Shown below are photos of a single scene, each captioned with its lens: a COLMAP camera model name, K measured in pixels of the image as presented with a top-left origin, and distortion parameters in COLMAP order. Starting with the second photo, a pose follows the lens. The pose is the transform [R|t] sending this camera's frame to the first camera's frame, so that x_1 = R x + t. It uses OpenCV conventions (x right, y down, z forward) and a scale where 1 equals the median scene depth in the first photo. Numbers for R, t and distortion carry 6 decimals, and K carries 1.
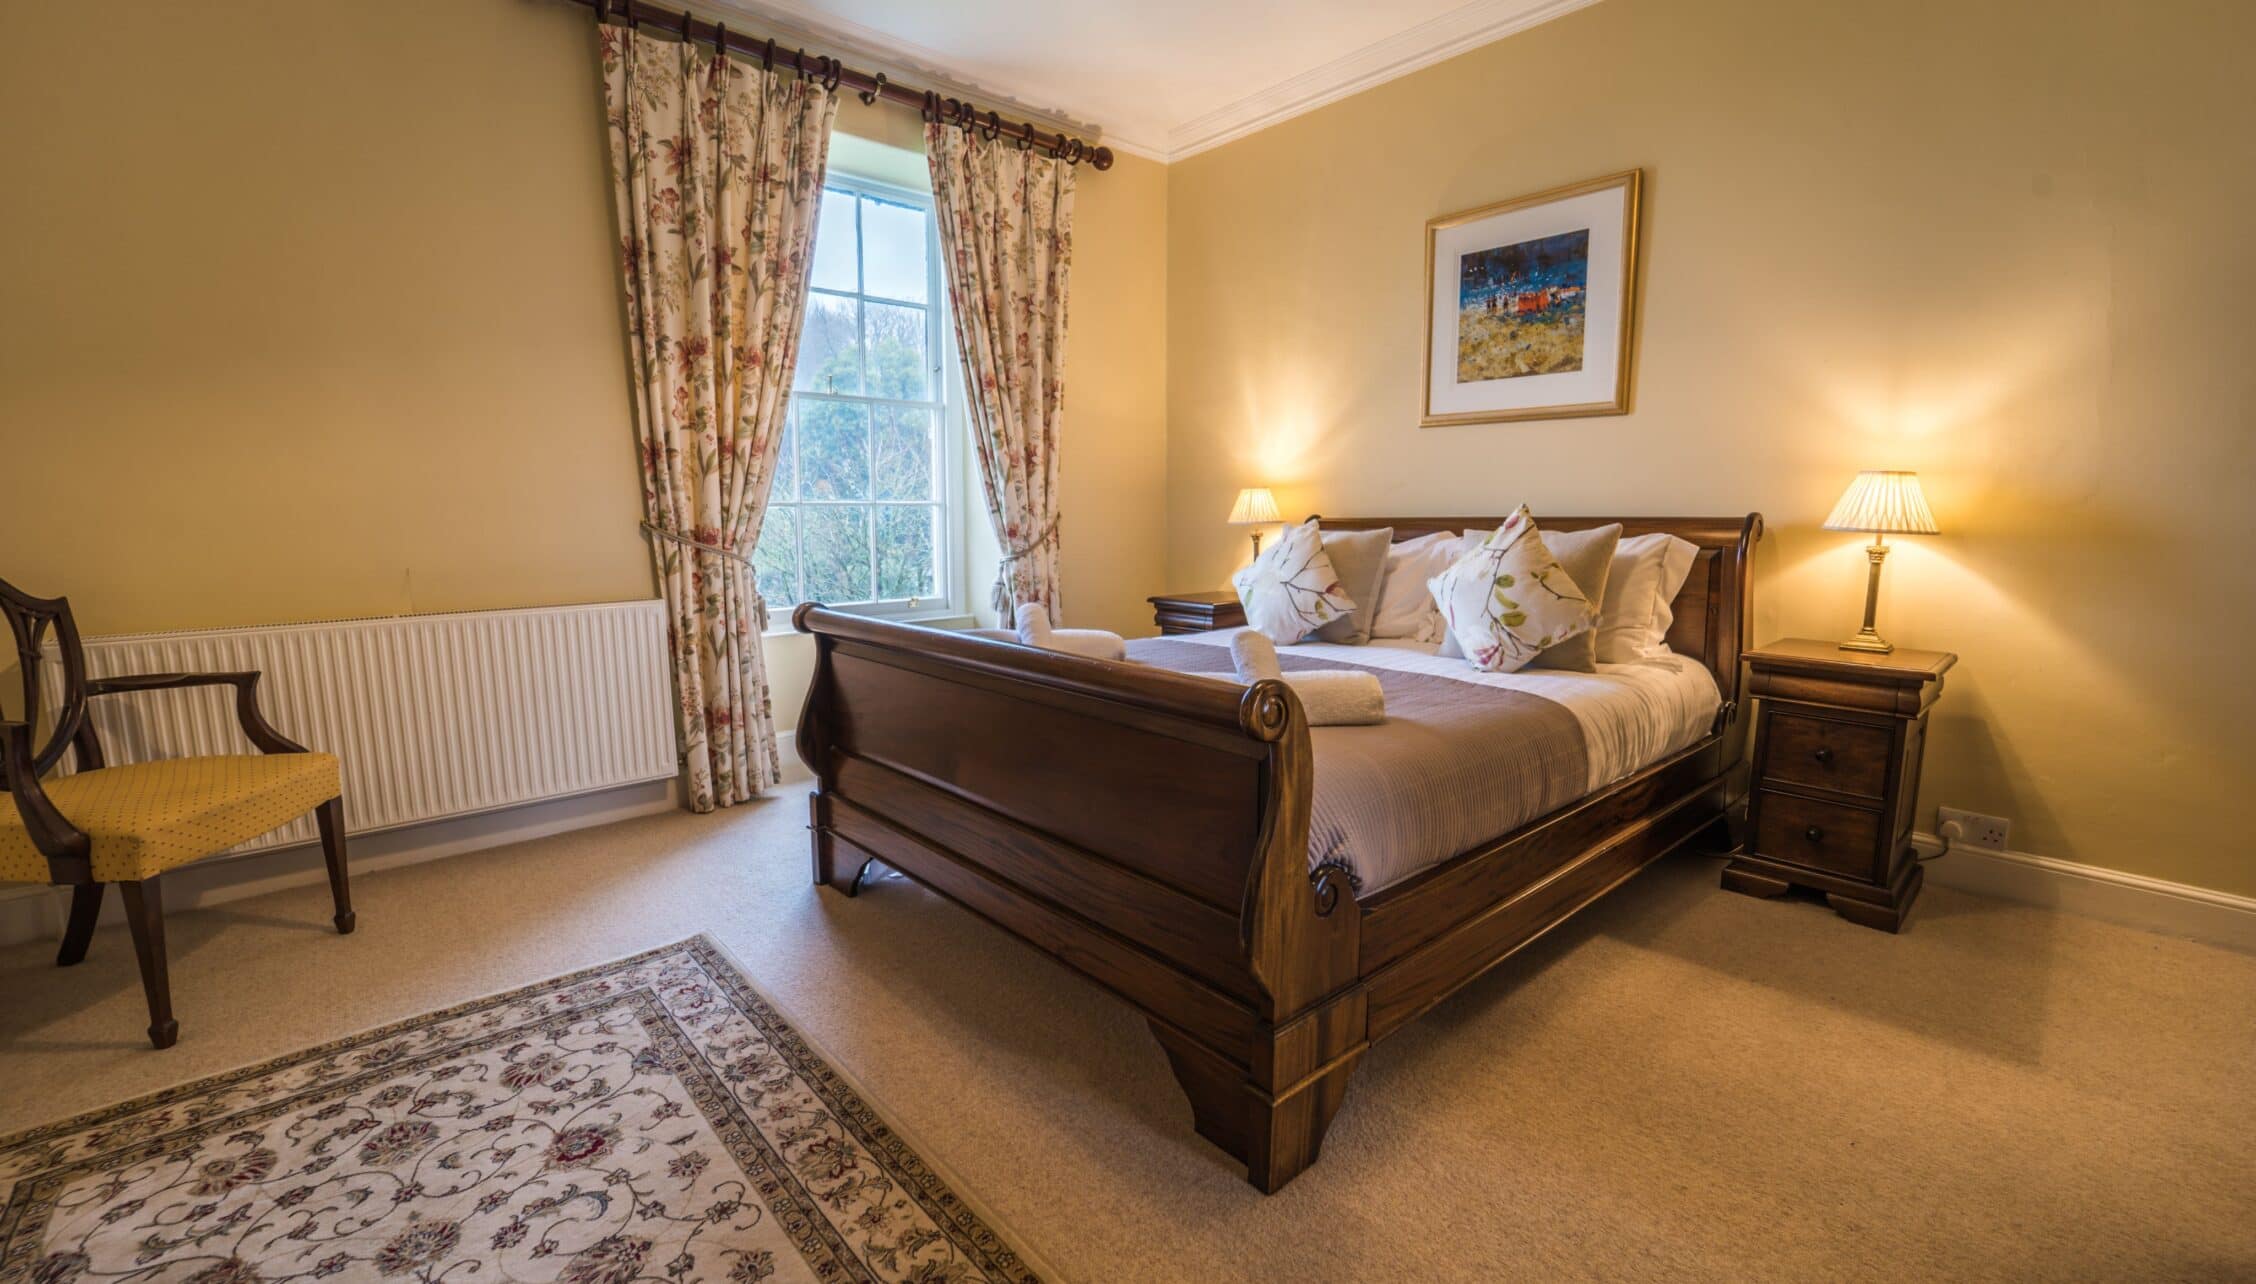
lens RADIAL K [[926.0, 0, 1116.6], [0, 926.0, 635.6], [0, 0, 1]] dist [-0.002801, -0.000275]
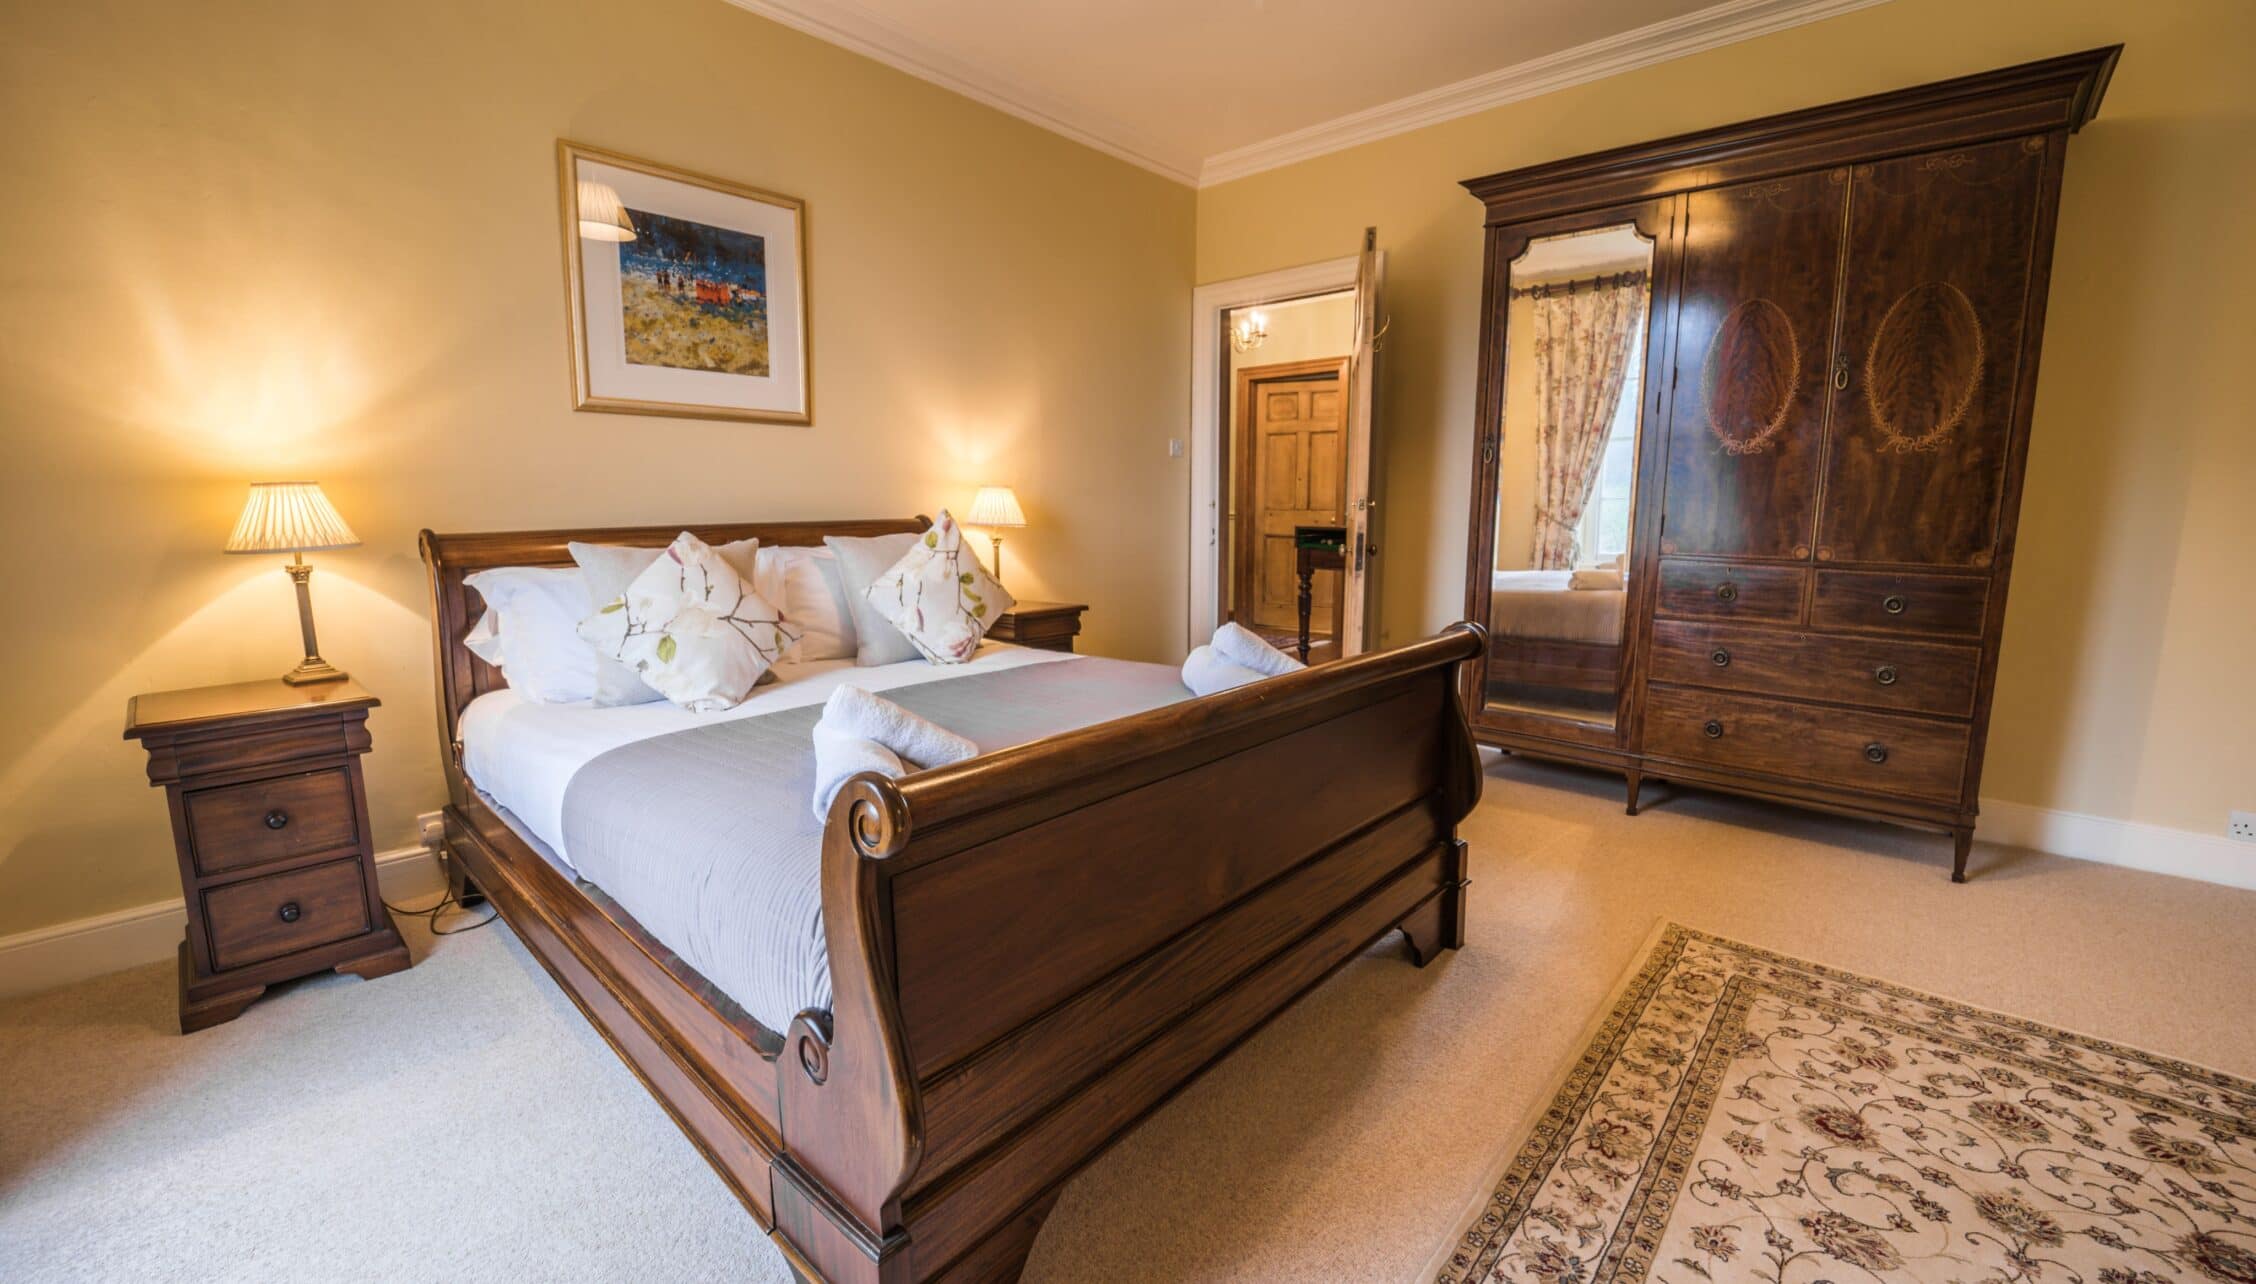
lens RADIAL K [[914.5, 0, 1118.2], [0, 914.5, 647.8], [0, 0, 1]] dist [-0.015549, -0.000164]
pose [[-0.107869, -0.158867, 0.981390, -1.111573], [0.139480, 0.974967, 0.173158, -0.227350], [-0.984332, 0.155562, -0.083010, 1.466890]]
